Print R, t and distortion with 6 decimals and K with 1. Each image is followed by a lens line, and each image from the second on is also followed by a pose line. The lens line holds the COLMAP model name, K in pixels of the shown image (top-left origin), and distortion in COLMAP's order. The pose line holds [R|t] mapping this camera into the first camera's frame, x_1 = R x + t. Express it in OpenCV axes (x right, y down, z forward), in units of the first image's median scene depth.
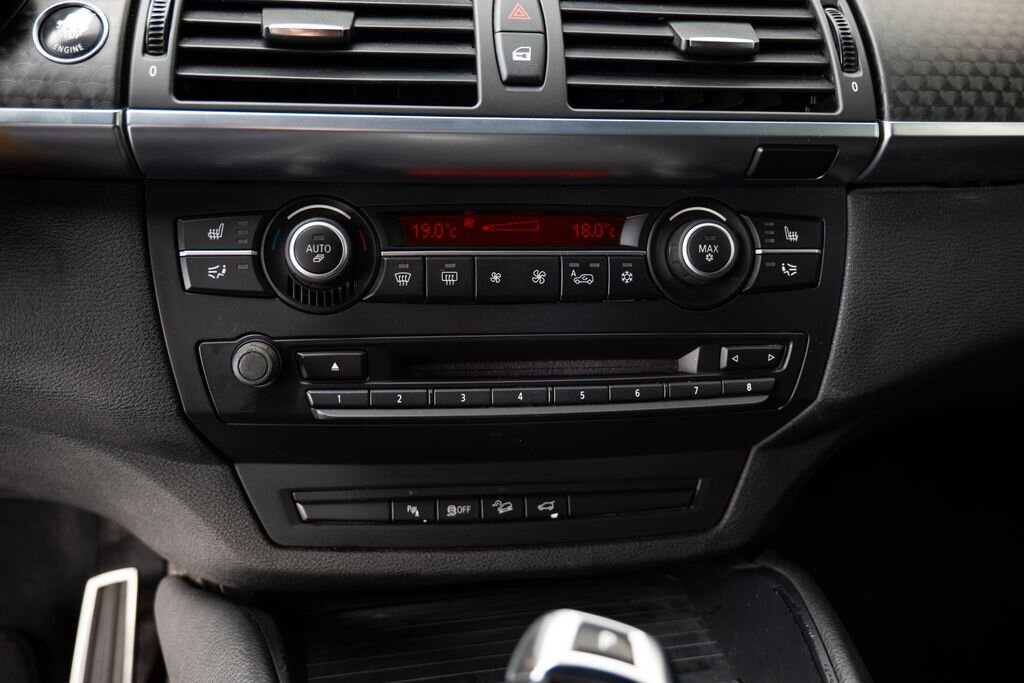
lens RADIAL K [[1019.4, 0, 504.4], [0, 1019.4, 347.1], [0, 0, 1]] dist [-0.001452, 0.000000]
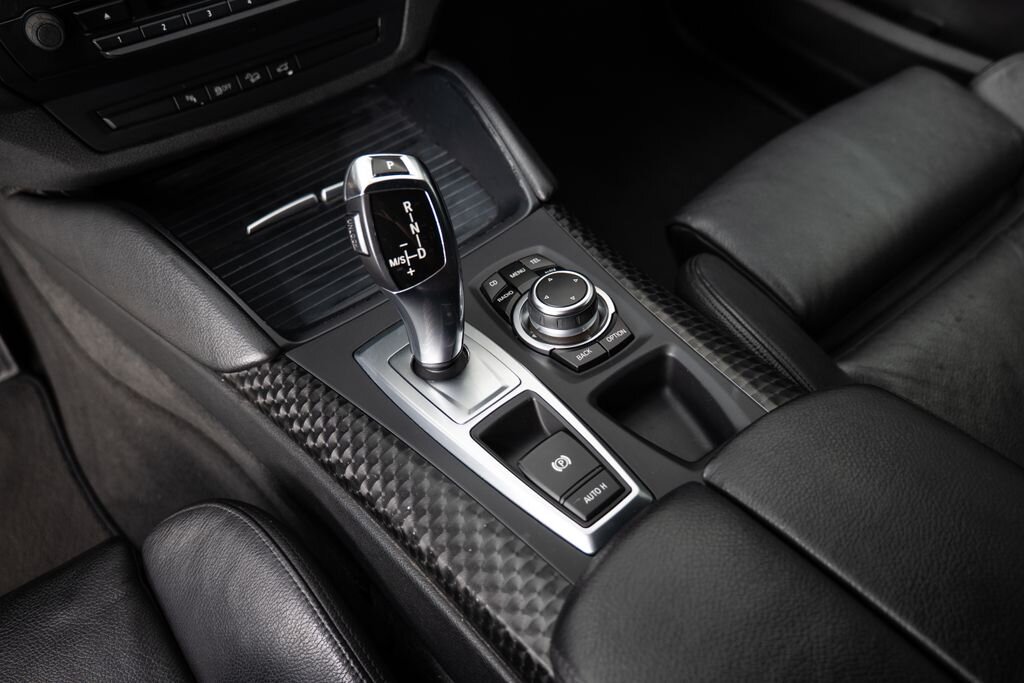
lens RADIAL K [[855.7, 0, 527.9], [0, 855.7, 345.0], [0, 0, 1]] dist [-0.001272, -0.007913]
pose [[0.896380, -0.359213, 0.259748, -0.112636], [0.162610, 0.811566, 0.561175, -0.159542], [-0.412384, -0.460789, 0.785884, -0.274570]]
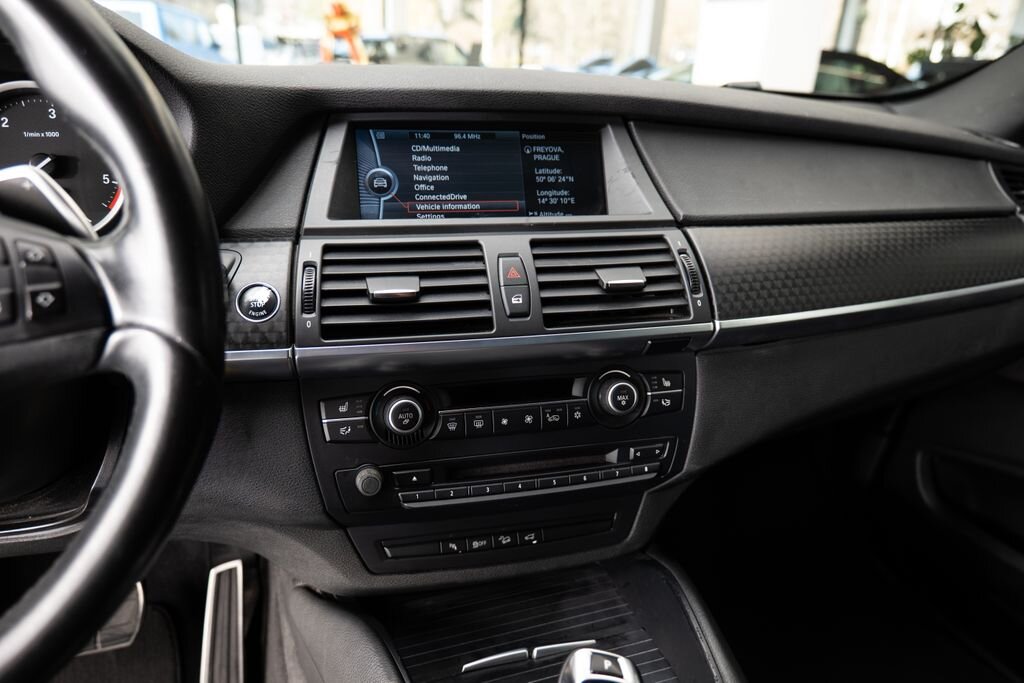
lens RADIAL K [[702.7, 0, 501.0], [0, 702.7, 351.5], [0, 0, 1]] dist [-0.001192, -0.010413]
pose [[0.994617, -0.045323, 0.093178, -0.116280], [0.044088, 0.998911, 0.015267, -0.198451], [-0.093768, -0.011077, 0.995532, -0.187812]]
